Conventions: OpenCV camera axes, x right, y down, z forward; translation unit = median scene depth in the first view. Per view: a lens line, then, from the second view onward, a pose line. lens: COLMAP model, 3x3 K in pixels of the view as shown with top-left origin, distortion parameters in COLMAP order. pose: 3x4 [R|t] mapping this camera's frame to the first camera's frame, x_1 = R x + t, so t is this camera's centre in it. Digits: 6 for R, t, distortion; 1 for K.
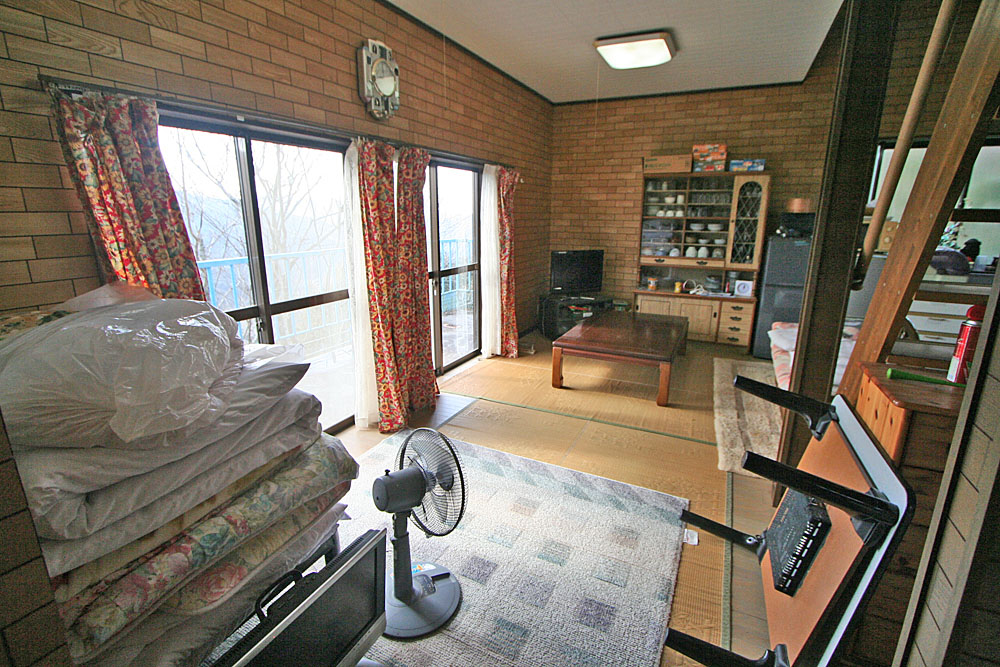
lens RADIAL K [[465.1, 0, 499.6], [0, 465.1, 328.7], [0, 0, 1]] dist [-0.012258, 0.000493]
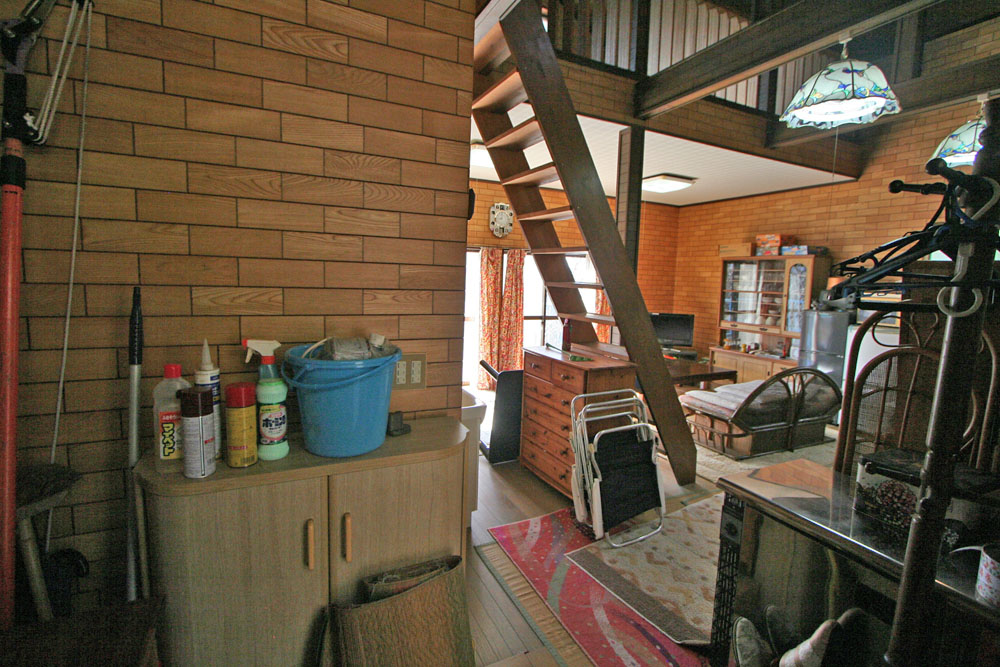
lens RADIAL K [[465.1, 0, 503.1], [0, 465.1, 326.9], [0, 0, 1]] dist [-0.012258, 0.000493]
pose [[0.786258, 0.082119, -0.612418, 0.649395], [-0.174021, 0.980440, -0.091952, 0.079022], [0.592888, 0.178871, 0.785168, -0.335861]]
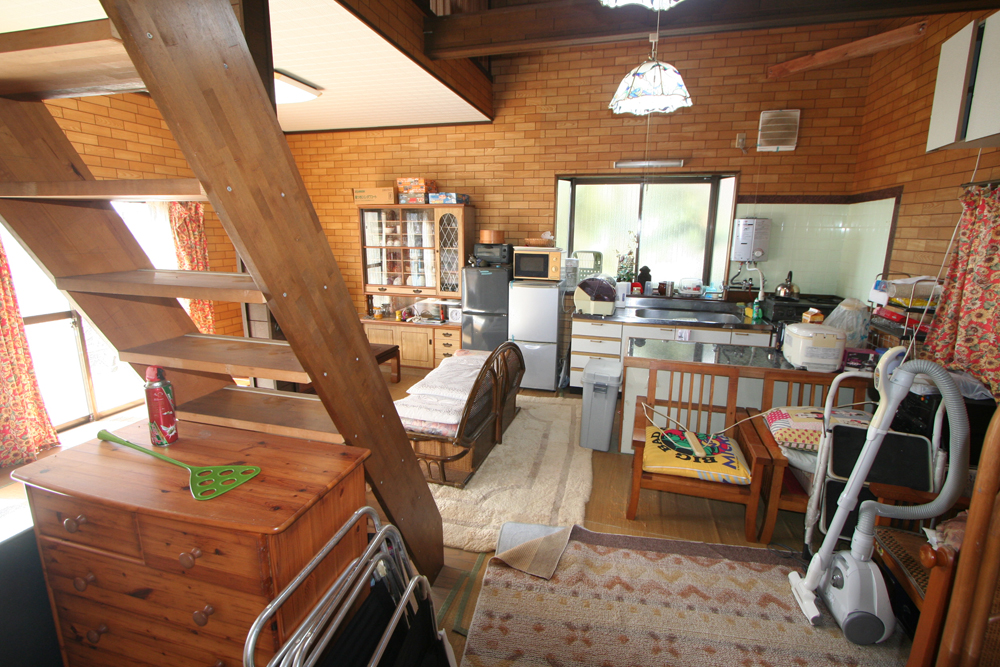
lens RADIAL K [[465.1, 0, 502.5], [0, 465.1, 325.9], [0, 0, 1]] dist [-0.012258, 0.000493]
pose [[0.985592, -0.030666, 0.166336, 0.455222], [0.037552, 0.998556, -0.038416, -0.019853], [-0.164918, 0.044108, 0.985321, -0.037005]]
